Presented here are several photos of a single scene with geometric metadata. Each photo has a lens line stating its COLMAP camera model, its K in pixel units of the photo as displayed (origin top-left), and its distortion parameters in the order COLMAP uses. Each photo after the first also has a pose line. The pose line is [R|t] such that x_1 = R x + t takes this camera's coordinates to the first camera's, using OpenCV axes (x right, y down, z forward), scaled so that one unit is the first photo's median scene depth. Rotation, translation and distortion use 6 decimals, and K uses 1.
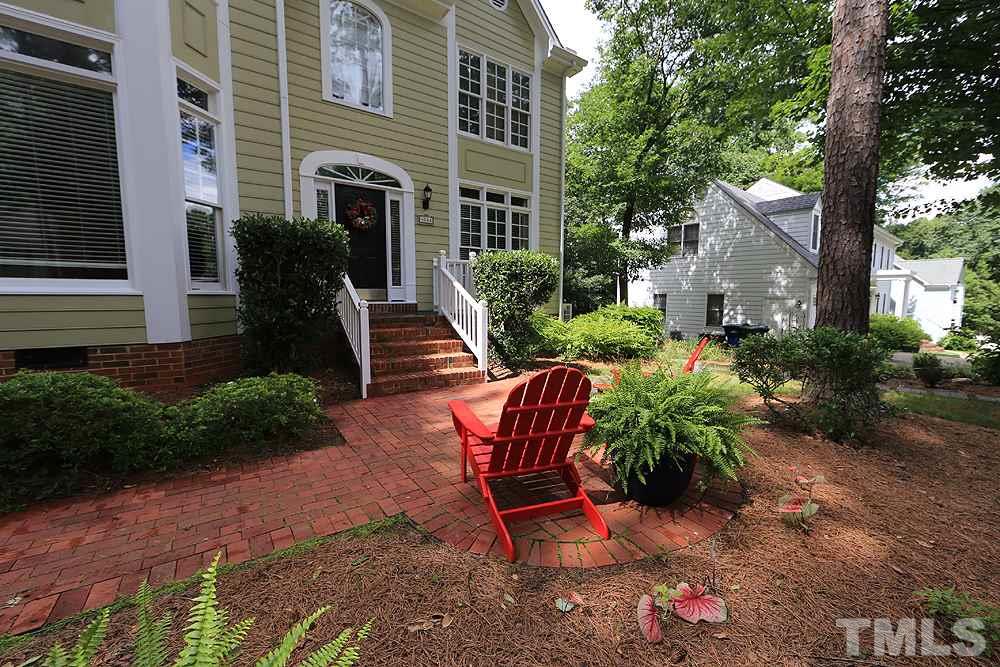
lens RADIAL K [[394.7, 0, 498.5], [0, 394.7, 333.6], [0, 0, 1]] dist [-0.002819, 0.000067]
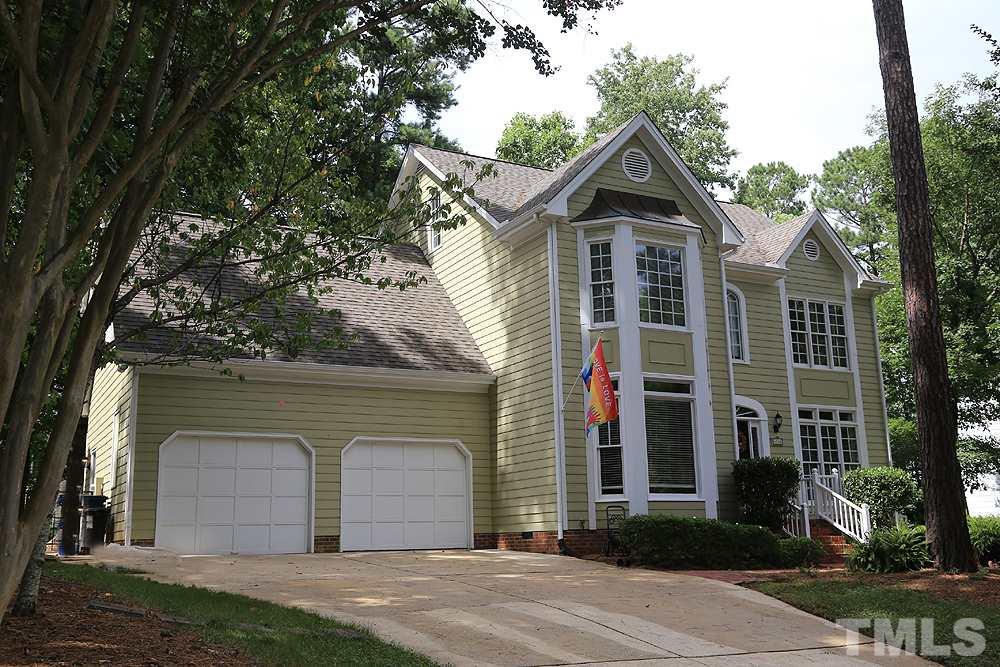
lens RADIAL K [[973.4, 0, 499.1], [0, 973.4, 331.5], [0, 0, 1]] dist [0.021876, 0.000000]
pose [[0.992678, -0.050850, -0.109569, -0.601901], [0.014522, 0.950737, -0.309659, 0.256909], [0.119918, 0.305801, 0.944513, -1.735936]]
